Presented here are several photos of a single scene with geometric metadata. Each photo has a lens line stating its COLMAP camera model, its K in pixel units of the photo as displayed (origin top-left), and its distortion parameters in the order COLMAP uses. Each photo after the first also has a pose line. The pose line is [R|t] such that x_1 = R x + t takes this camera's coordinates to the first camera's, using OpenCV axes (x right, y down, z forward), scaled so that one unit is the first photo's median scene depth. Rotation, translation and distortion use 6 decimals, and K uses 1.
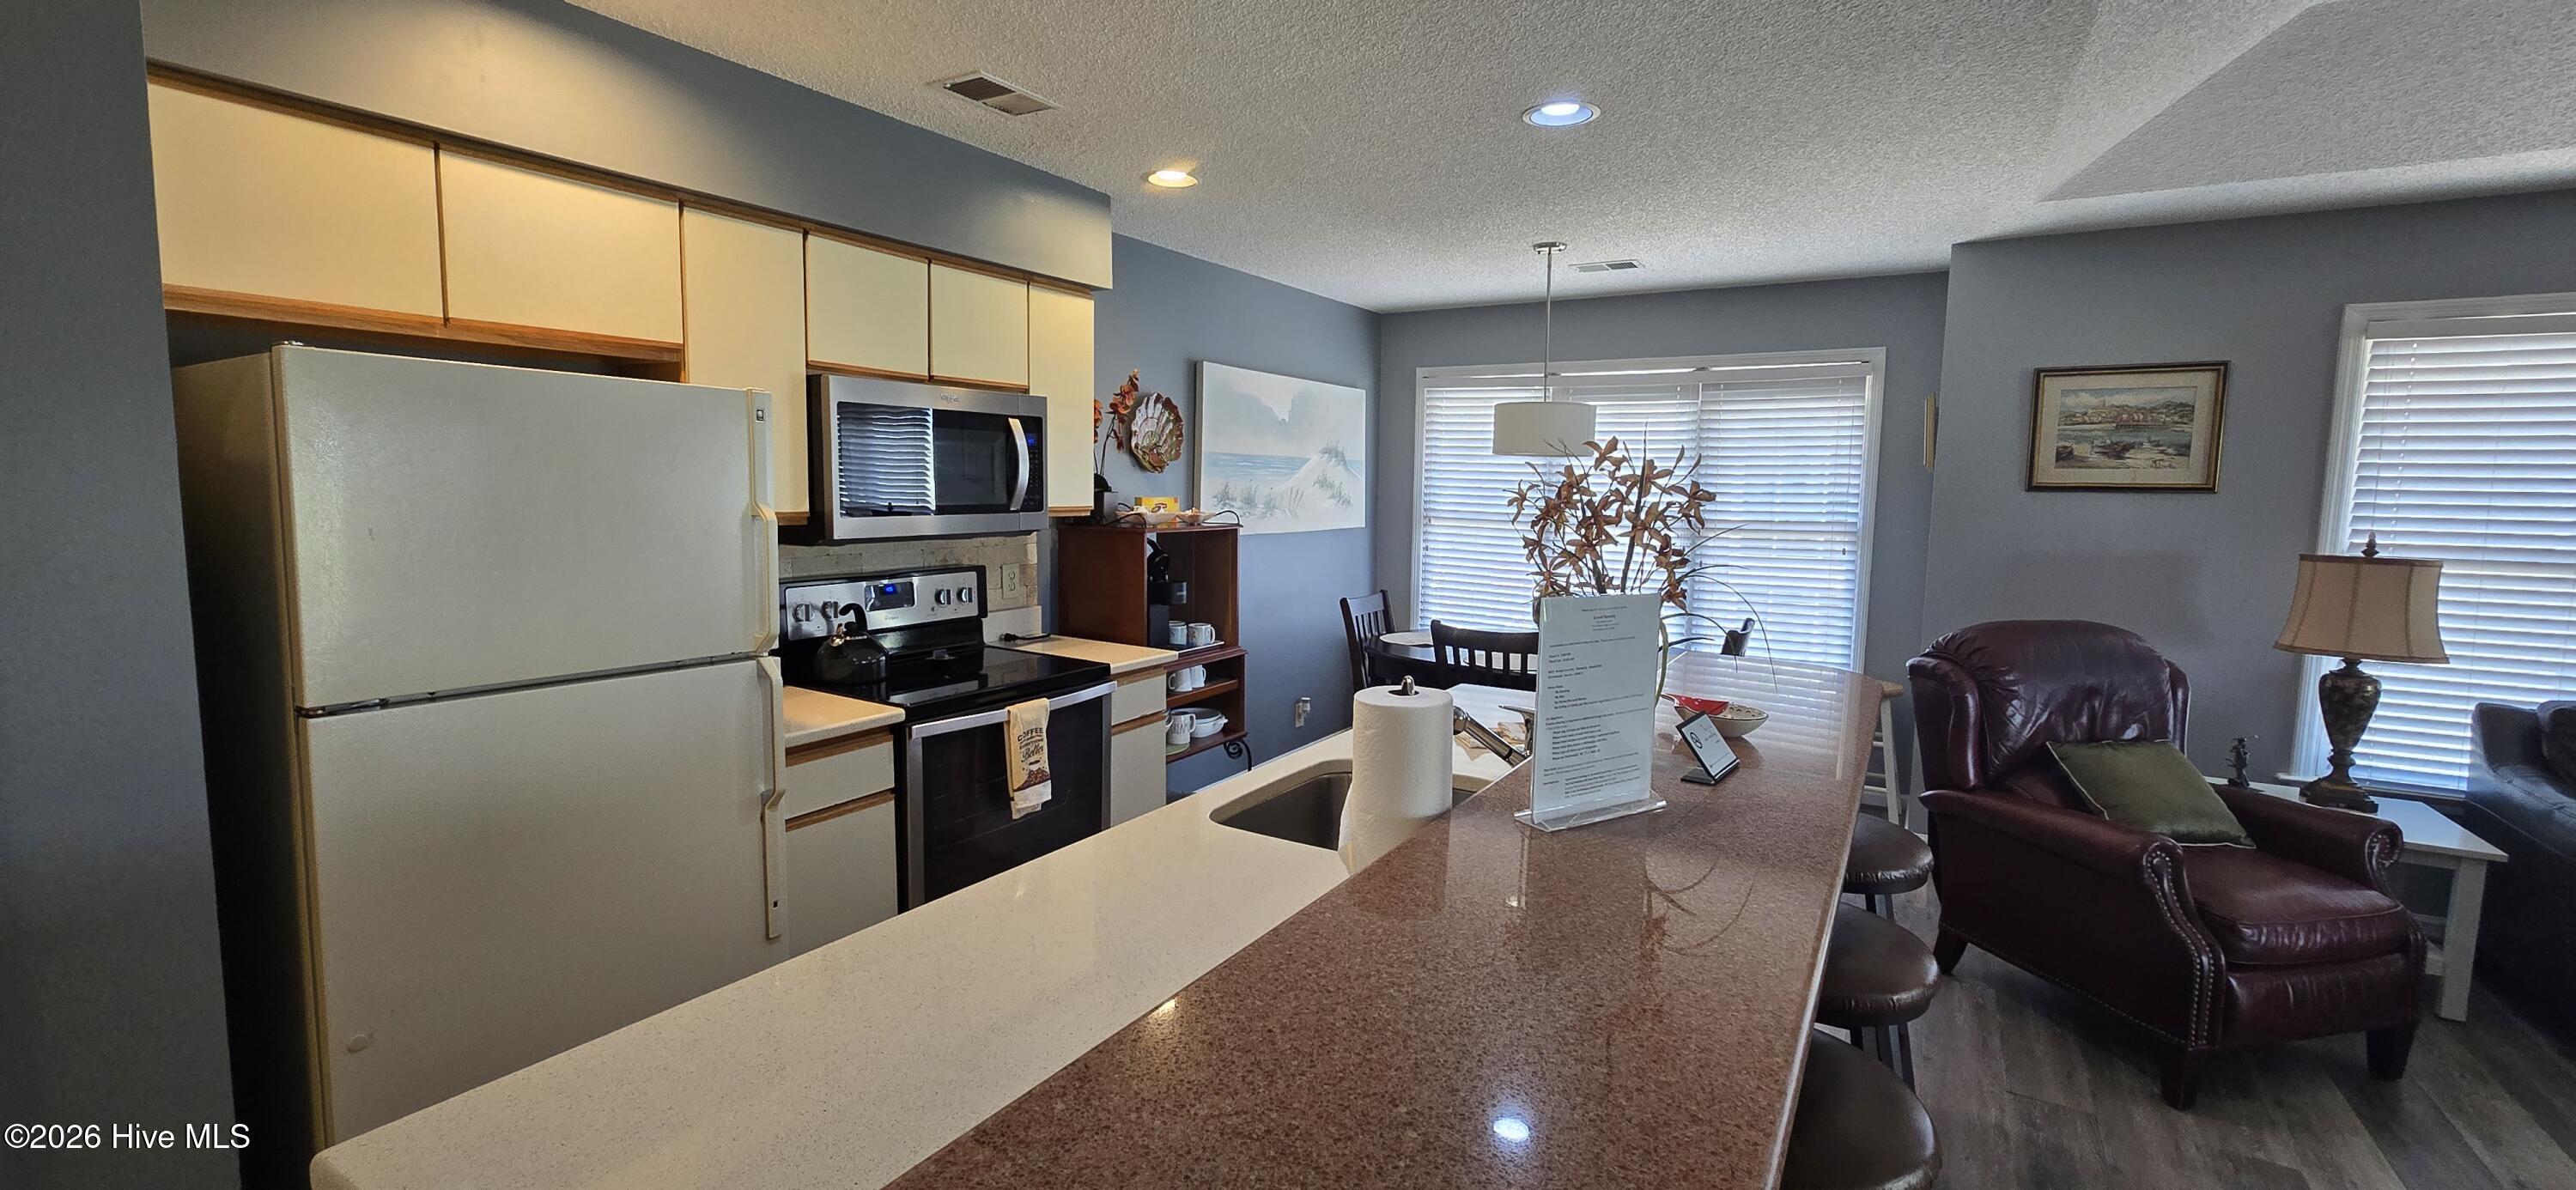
lens RADIAL K [[1058.7, 0, 1287.1], [0, 1058.7, 580.3], [0, 0, 1]] dist [-0.008860, 0.003362]
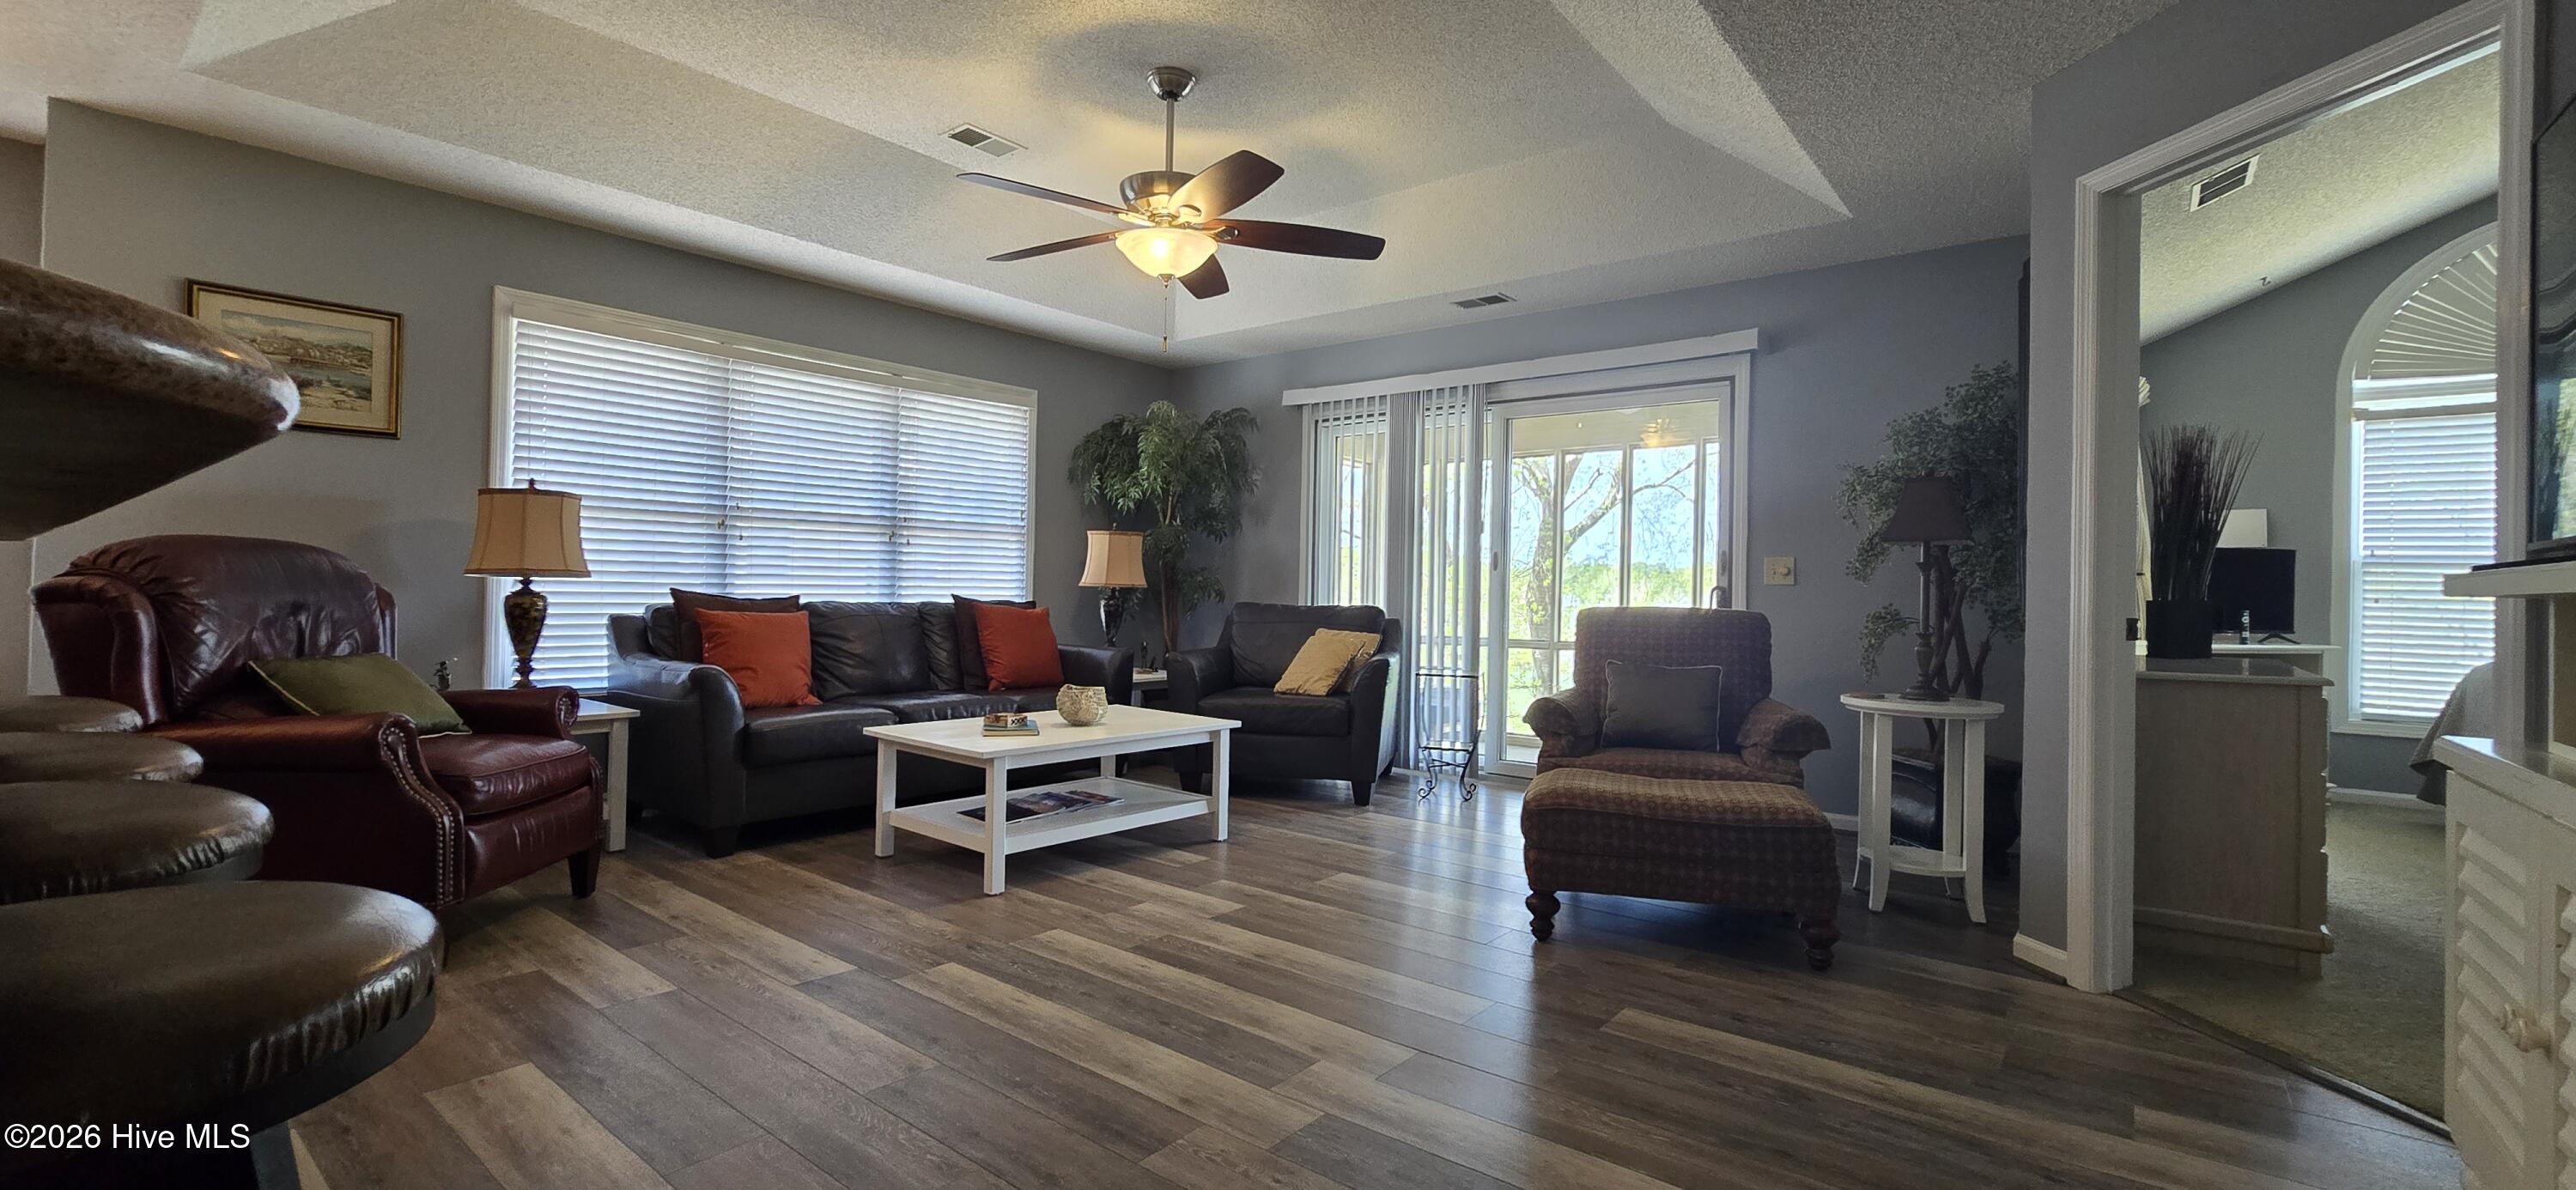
lens RADIAL K [[1058.7, 0, 1281.3], [0, 1058.7, 590.4], [0, 0, 1]] dist [-0.008860, 0.003362]
pose [[0.128453, -0.012875, 0.991632, -0.044598], [0.076471, 0.997067, 0.003040, 0.143552], [-0.988763, 0.075441, 0.129061, 0.017058]]
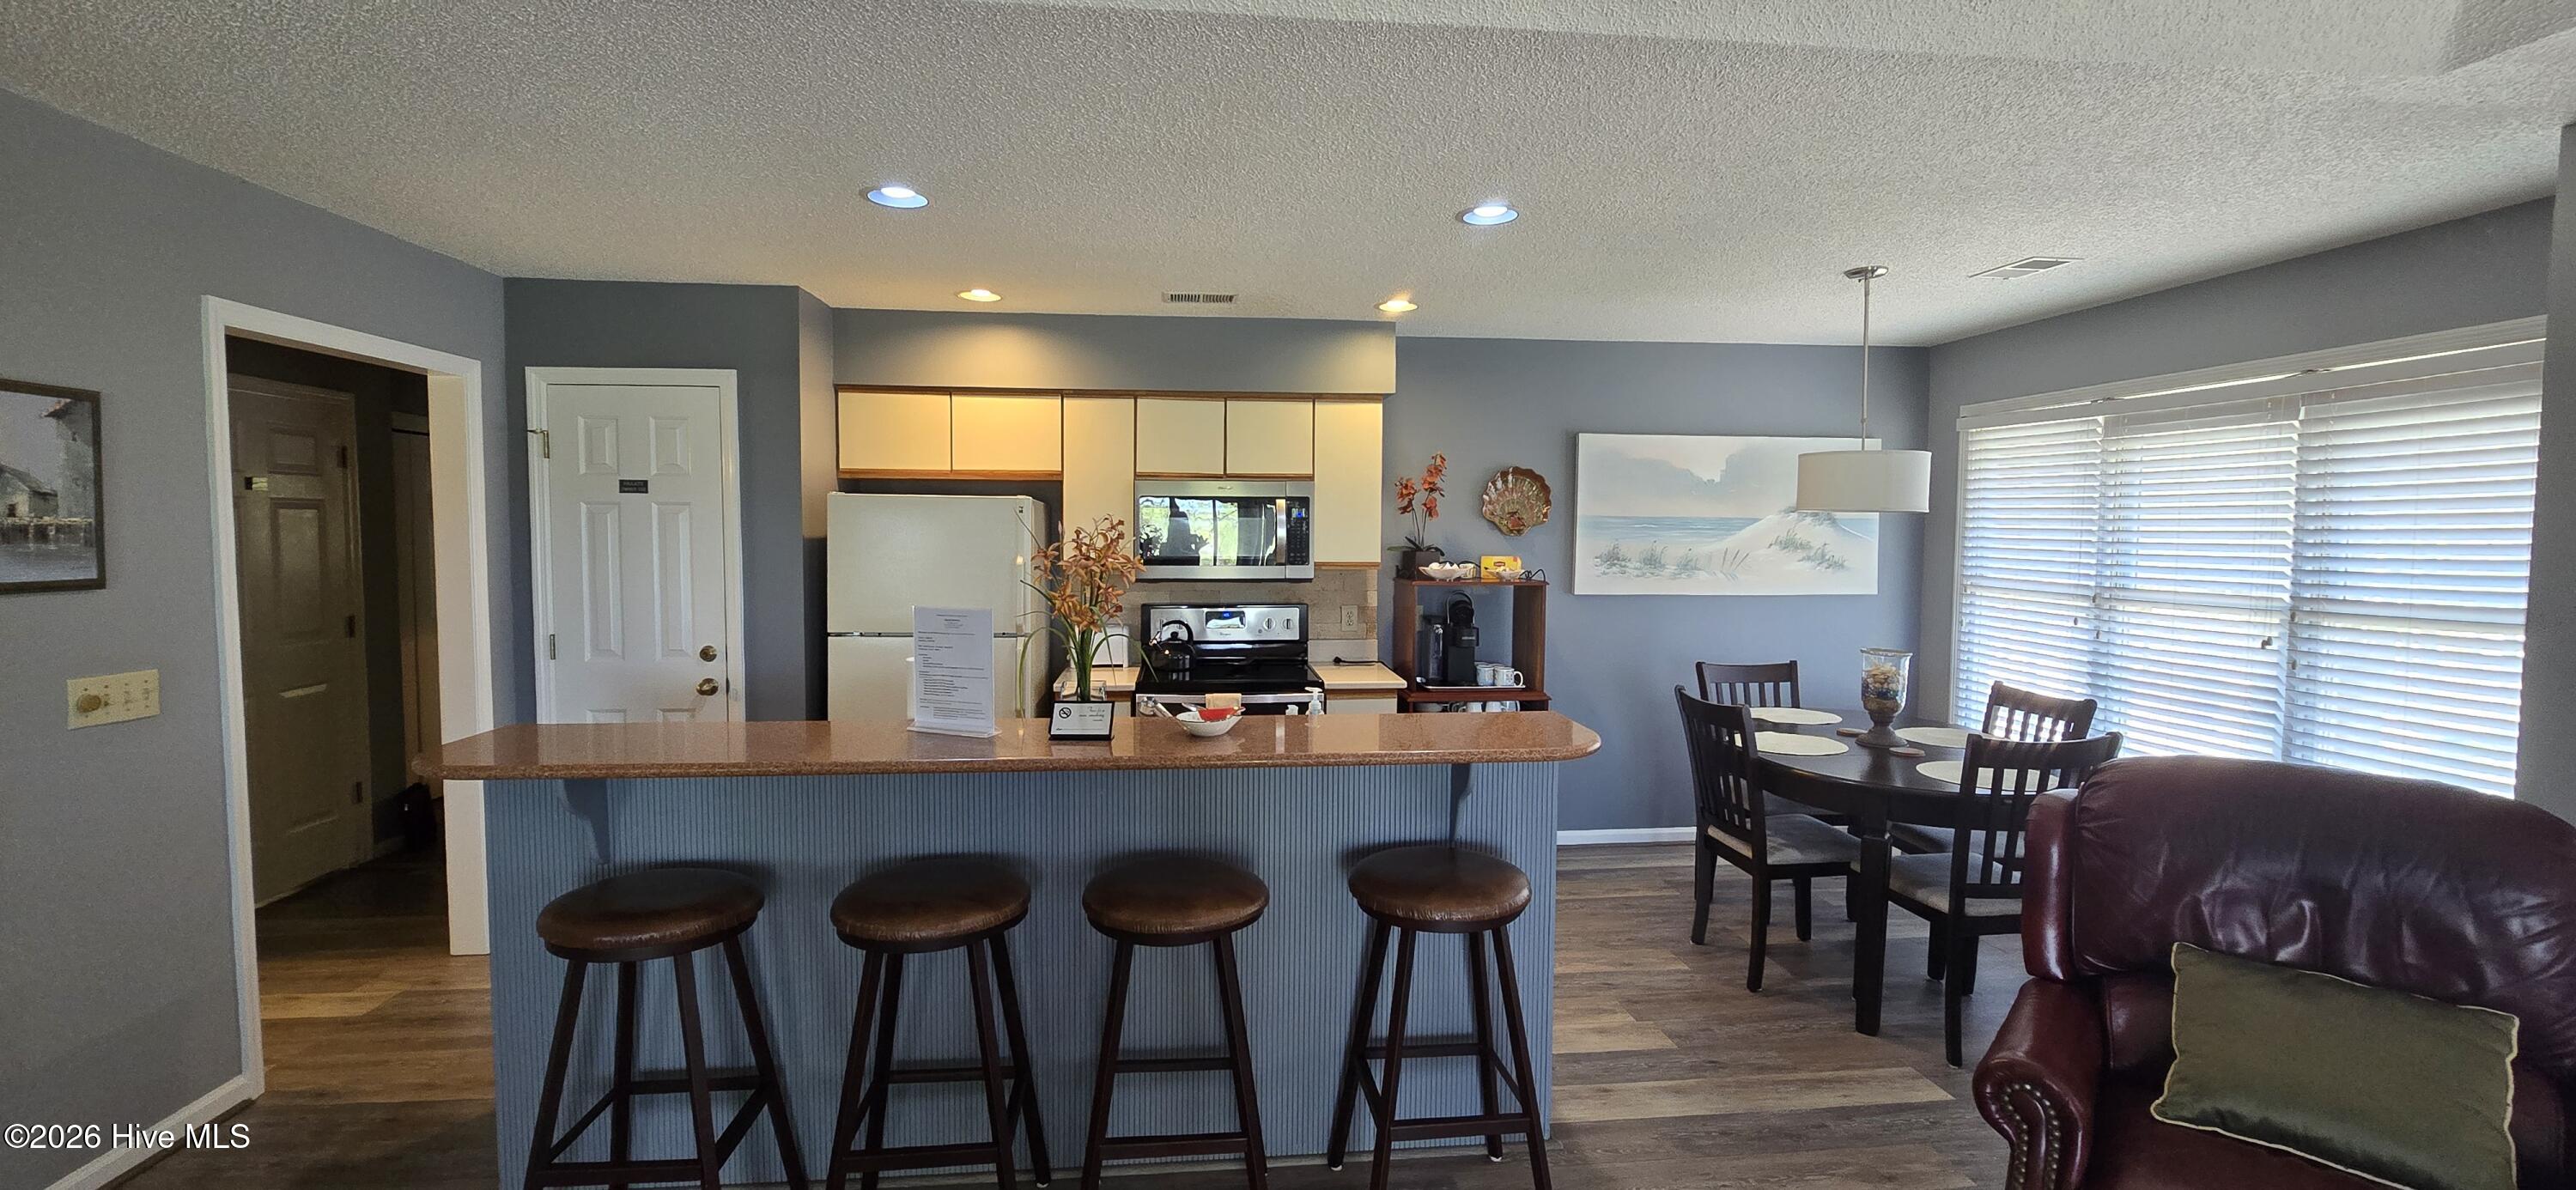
lens RADIAL K [[1058.7, 0, 1275.6], [0, 1058.7, 586.2], [0, 0, 1]] dist [-0.008860, 0.003362]
pose [[0.600981, 0.030361, -0.798687, 0.819447], [-0.071659, 0.997301, -0.016010, -0.013030], [0.796045, 0.066855, 0.601534, 0.142437]]
